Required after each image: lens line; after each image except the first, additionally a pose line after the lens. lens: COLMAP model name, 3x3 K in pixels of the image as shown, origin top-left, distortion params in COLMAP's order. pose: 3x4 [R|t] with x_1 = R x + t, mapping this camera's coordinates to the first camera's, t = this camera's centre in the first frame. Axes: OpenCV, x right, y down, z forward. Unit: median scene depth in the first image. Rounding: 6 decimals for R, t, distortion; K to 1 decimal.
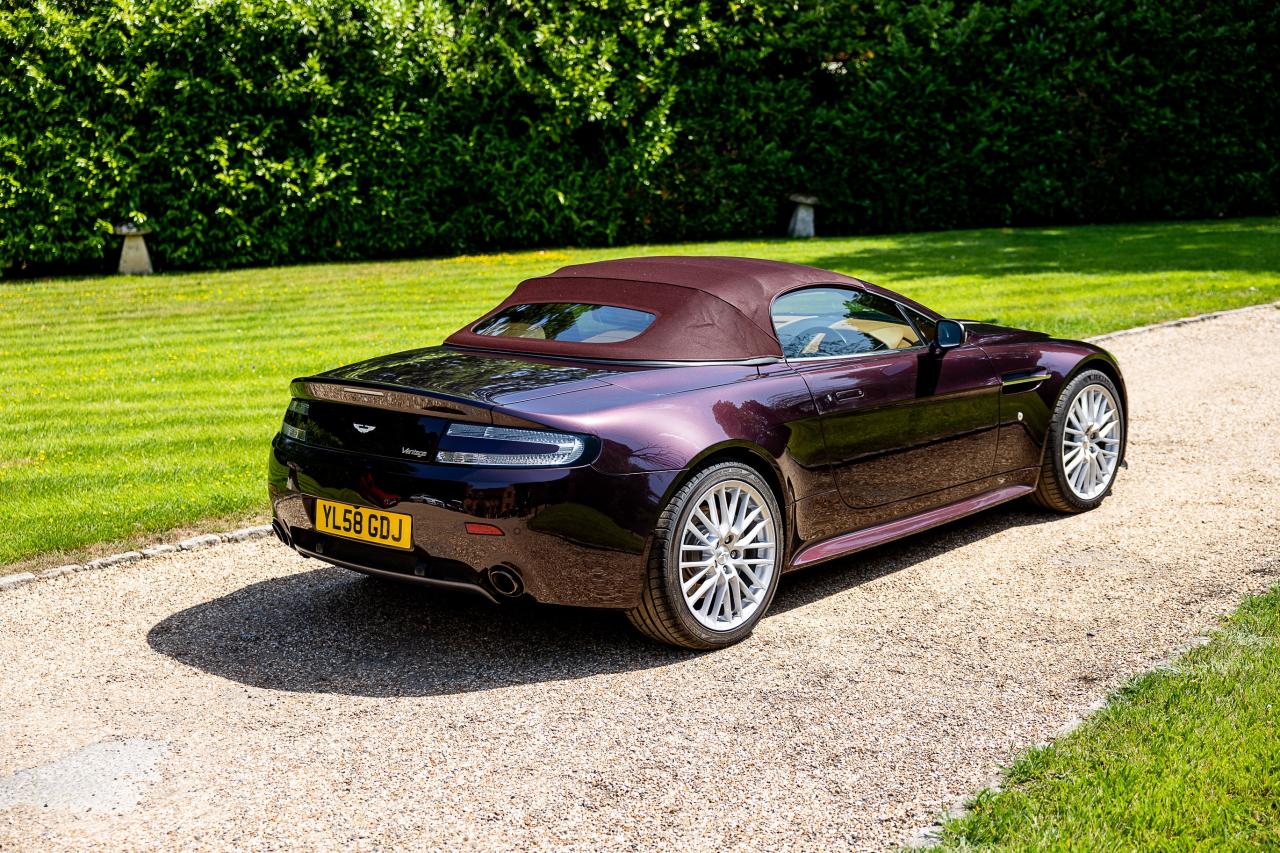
lens RADIAL K [[1771.4, 0, 618.4], [0, 1771.4, 421.4], [0, 0, 1]] dist [0.036356, 0.000000]
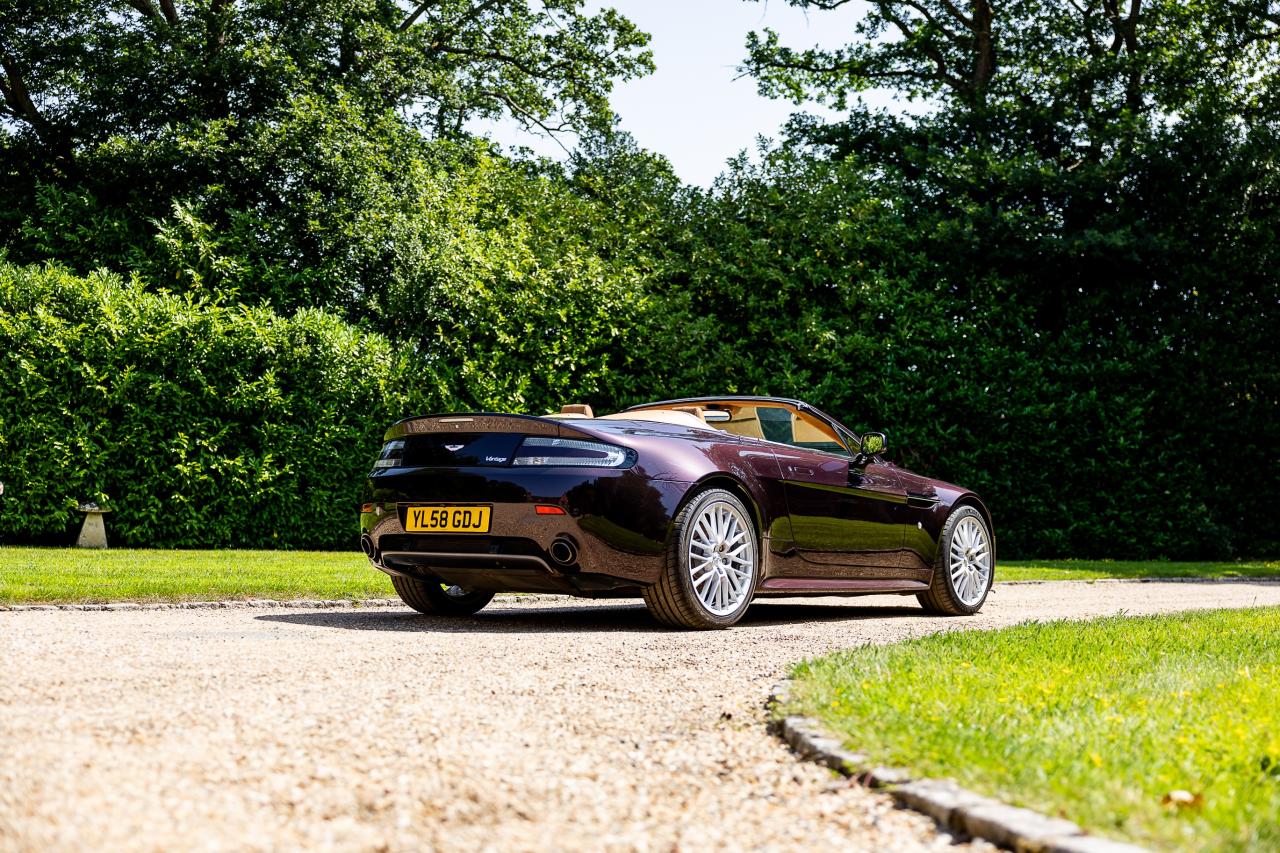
lens RADIAL K [[1651.5, 0, 623.3], [0, 1651.5, 420.2], [0, 0, 1]] dist [0.023069, 0.000000]
pose [[0.994327, 0.061402, 0.086852, -0.034339], [-0.038938, 0.969997, -0.239978, 0.075304], [-0.098981, 0.235235, 0.966885, -0.059103]]
